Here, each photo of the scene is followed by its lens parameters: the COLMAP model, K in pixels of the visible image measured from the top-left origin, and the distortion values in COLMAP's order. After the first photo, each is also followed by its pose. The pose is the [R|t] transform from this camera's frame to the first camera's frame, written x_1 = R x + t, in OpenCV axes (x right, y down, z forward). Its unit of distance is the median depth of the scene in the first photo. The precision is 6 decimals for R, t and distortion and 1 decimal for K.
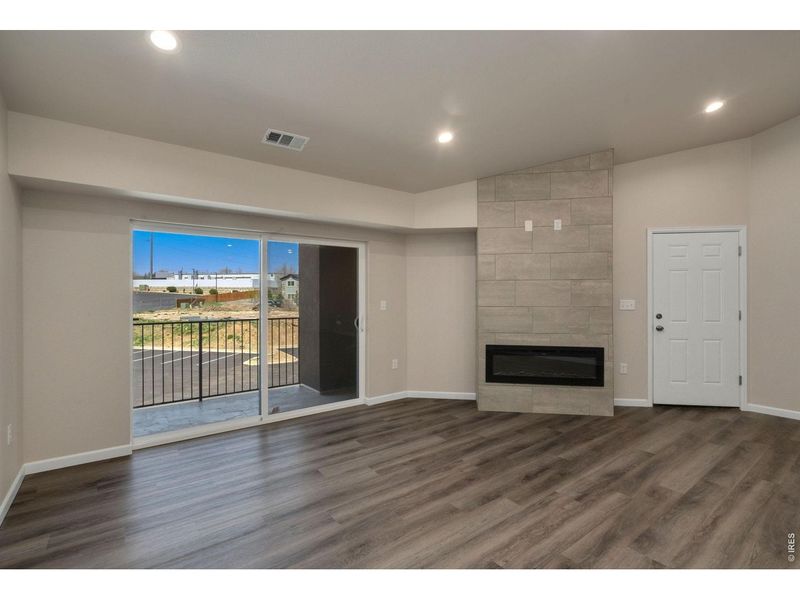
lens RADIAL K [[369.6, 0, 400.0], [0, 369.6, 300.0], [0, 0, 1]] dist [0.001252, 0.000173]
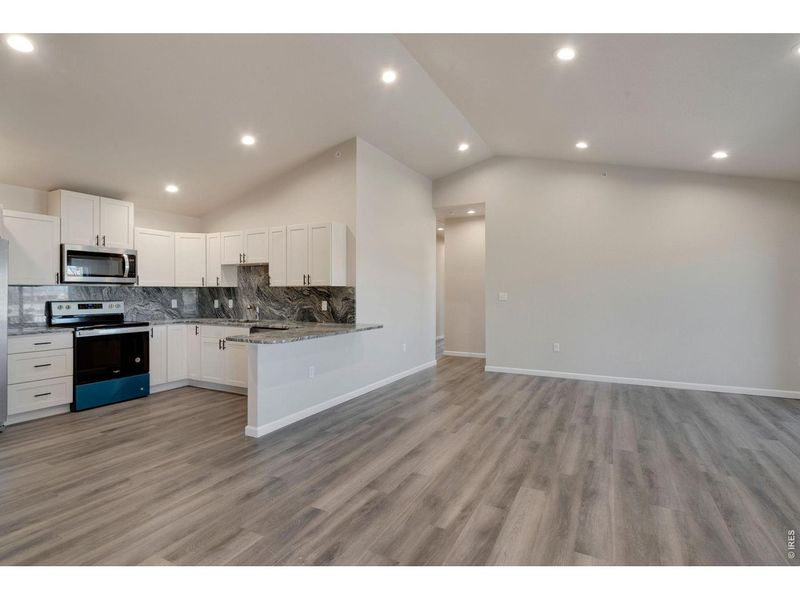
lens RADIAL K [[400.4, 0, 400.2], [0, 400.4, 293.4], [0, 0, 1]] dist [0.002850, 0.000410]
pose [[-0.898767, 0.005017, -0.438399, 1.189724], [-0.003880, 0.999804, 0.019394, -0.002946], [0.438410, 0.019132, -0.898571, 1.413818]]
